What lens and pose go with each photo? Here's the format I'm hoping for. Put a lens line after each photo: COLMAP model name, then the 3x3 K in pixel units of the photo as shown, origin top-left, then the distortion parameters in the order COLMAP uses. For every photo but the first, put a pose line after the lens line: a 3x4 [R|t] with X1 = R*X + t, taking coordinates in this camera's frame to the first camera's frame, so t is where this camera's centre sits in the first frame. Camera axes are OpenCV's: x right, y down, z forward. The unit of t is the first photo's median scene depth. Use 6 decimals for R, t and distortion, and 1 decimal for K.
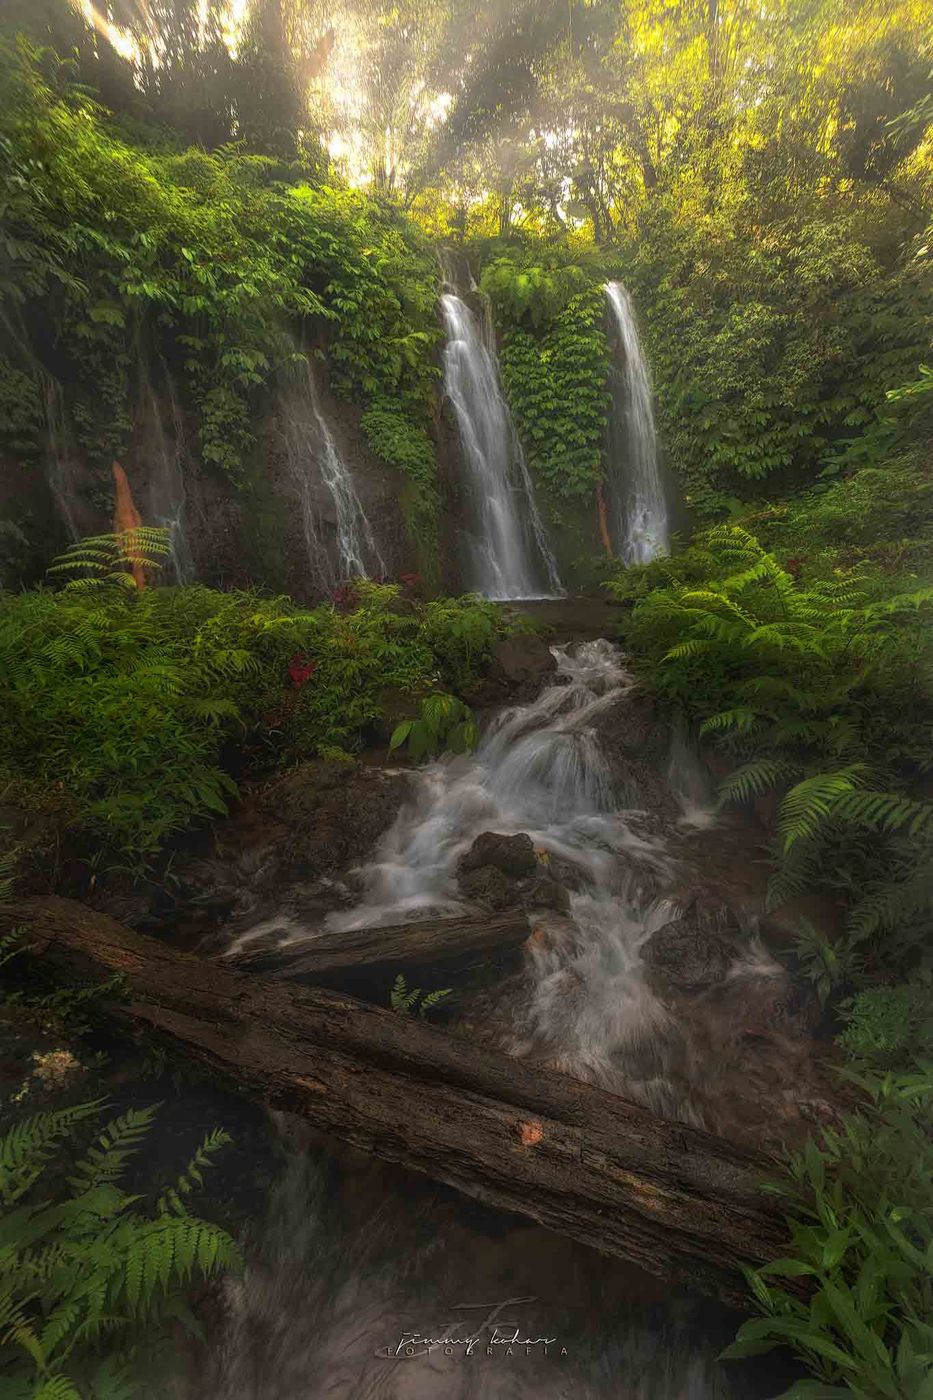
lens RADIAL K [[609.4, 0, 461.4], [0, 609.4, 695.4], [0, 0, 1]] dist [0.007884, -0.005523]
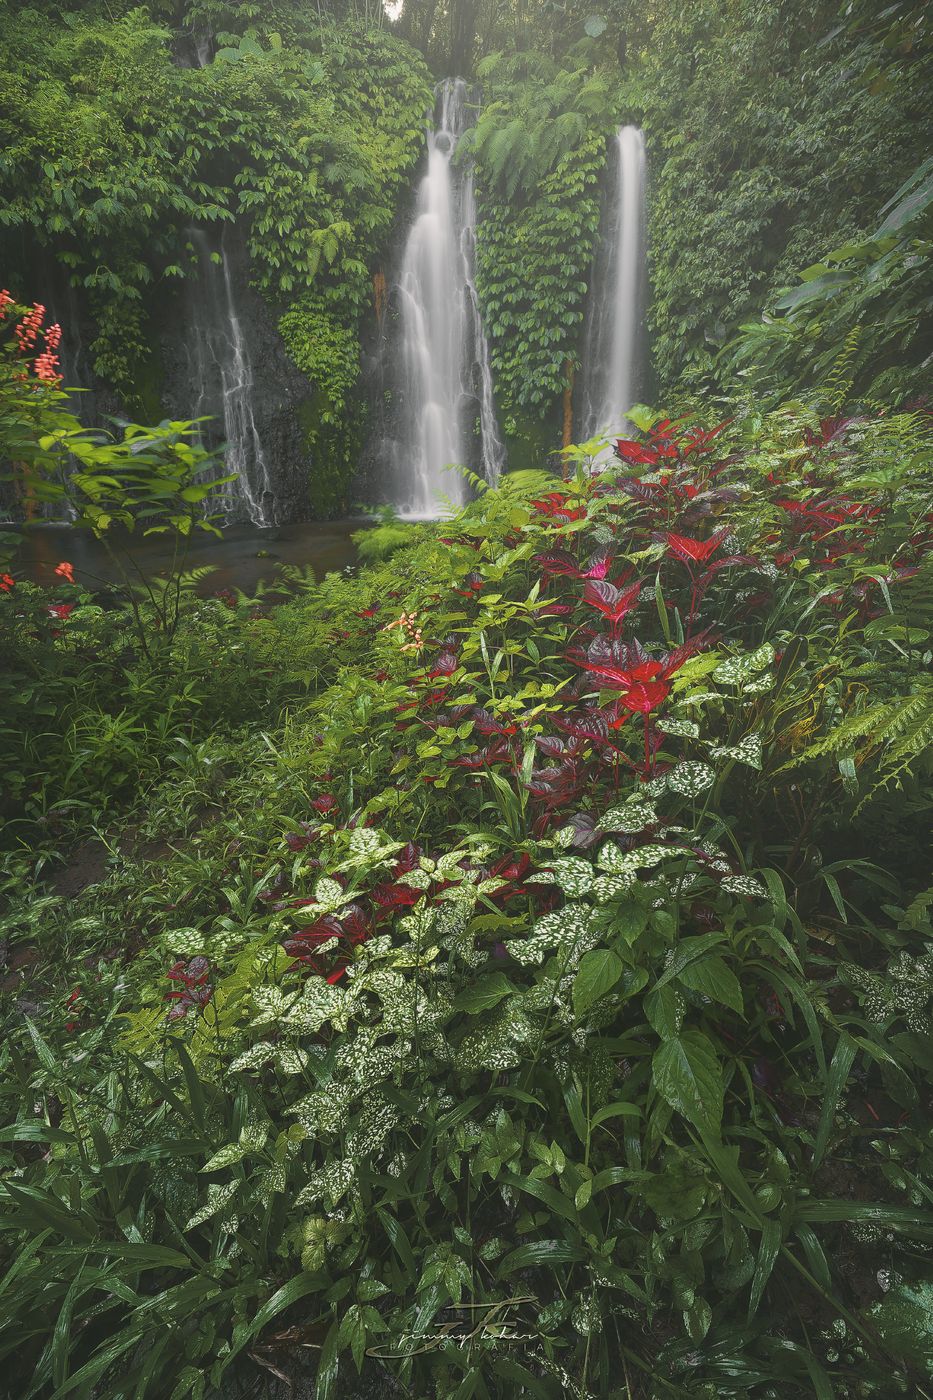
lens RADIAL K [[609.4, 0, 461.4], [0, 609.4, 695.4], [0, 0, 1]] dist [0.007884, -0.005523]
pose [[0.962618, 0.168711, -0.211904, 0.371266], [-0.117995, 0.965390, 0.232594, -0.103742], [0.243811, -0.198895, 0.949208, -0.008552]]
